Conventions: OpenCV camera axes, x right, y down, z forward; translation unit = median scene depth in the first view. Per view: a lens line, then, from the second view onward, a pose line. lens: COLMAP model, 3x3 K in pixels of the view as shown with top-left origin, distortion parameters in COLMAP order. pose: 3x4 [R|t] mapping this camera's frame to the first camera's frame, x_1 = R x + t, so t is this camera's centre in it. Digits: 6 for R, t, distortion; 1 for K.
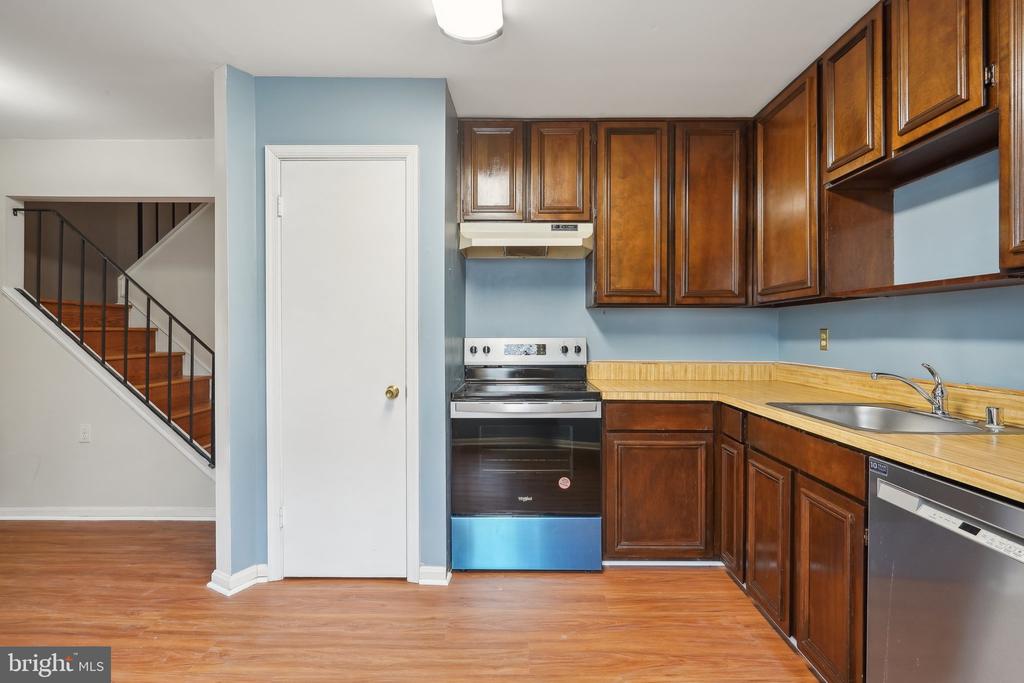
lens RADIAL K [[474.8, 0, 522.3], [0, 474.8, 334.8], [0, 0, 1]] dist [-0.019718, 0.002877]
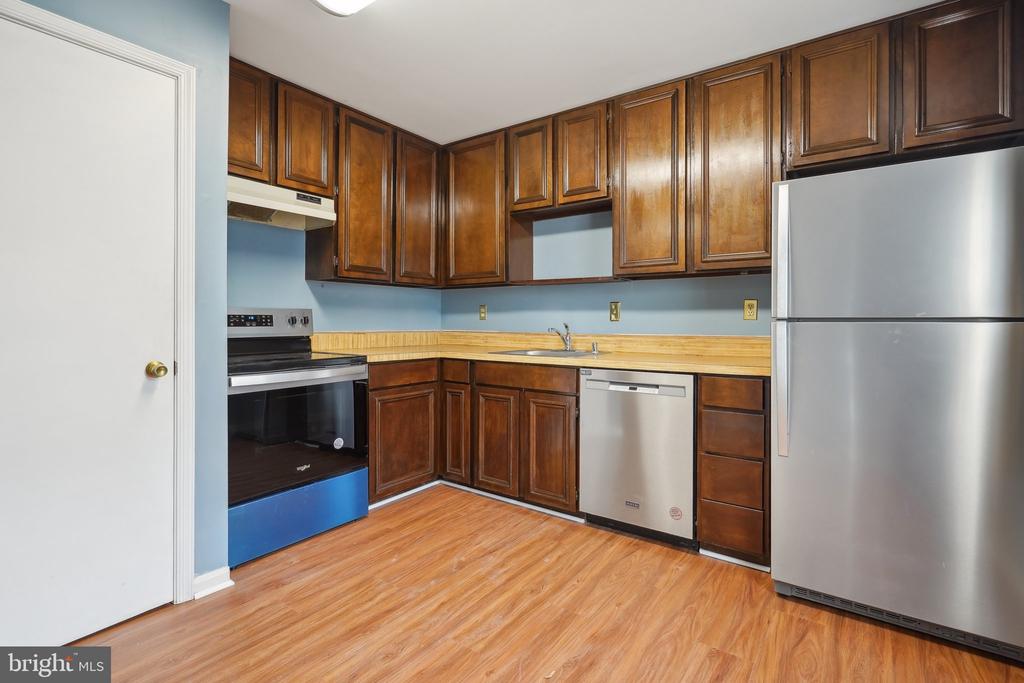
lens RADIAL K [[474.8, 0, 527.5], [0, 474.8, 322.8], [0, 0, 1]] dist [-0.019718, 0.002877]
pose [[0.562634, -0.003428, 0.826699, -0.557264], [-0.000734, 0.999989, 0.004646, 0.038287], [-0.826706, -0.003220, 0.562626, 0.056523]]
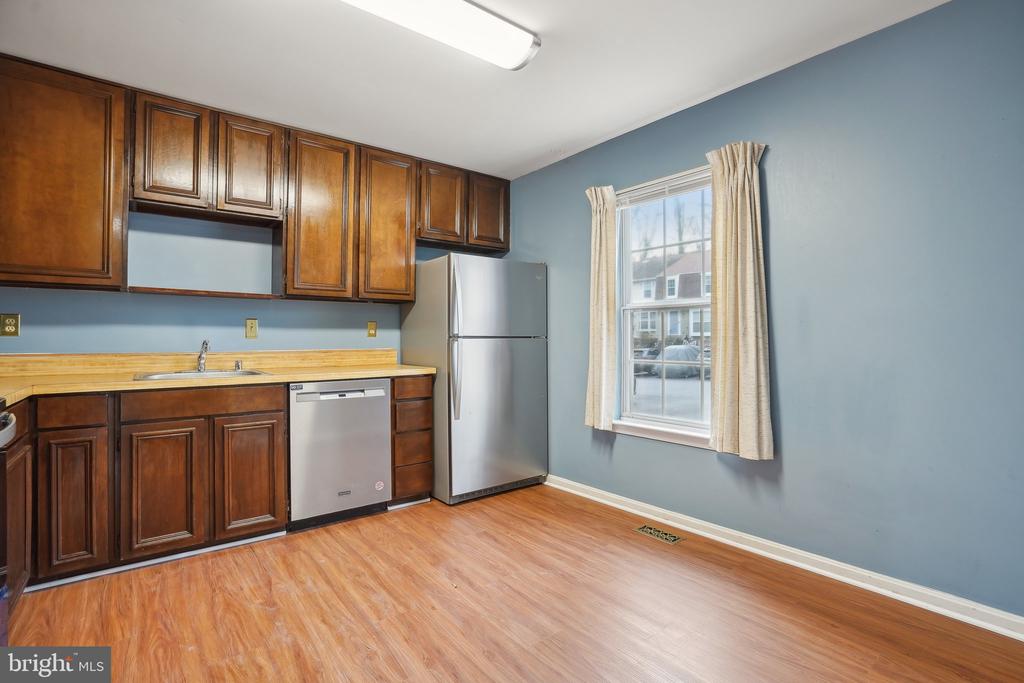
lens RADIAL K [[474.8, 0, 509.8], [0, 474.8, 338.1], [0, 0, 1]] dist [-0.019718, 0.002877]
pose [[-0.619136, -0.002250, 0.785280, -0.800210], [-0.001764, 0.999997, 0.001475, 0.036151], [-0.785282, -0.000472, -0.619139, 0.869326]]
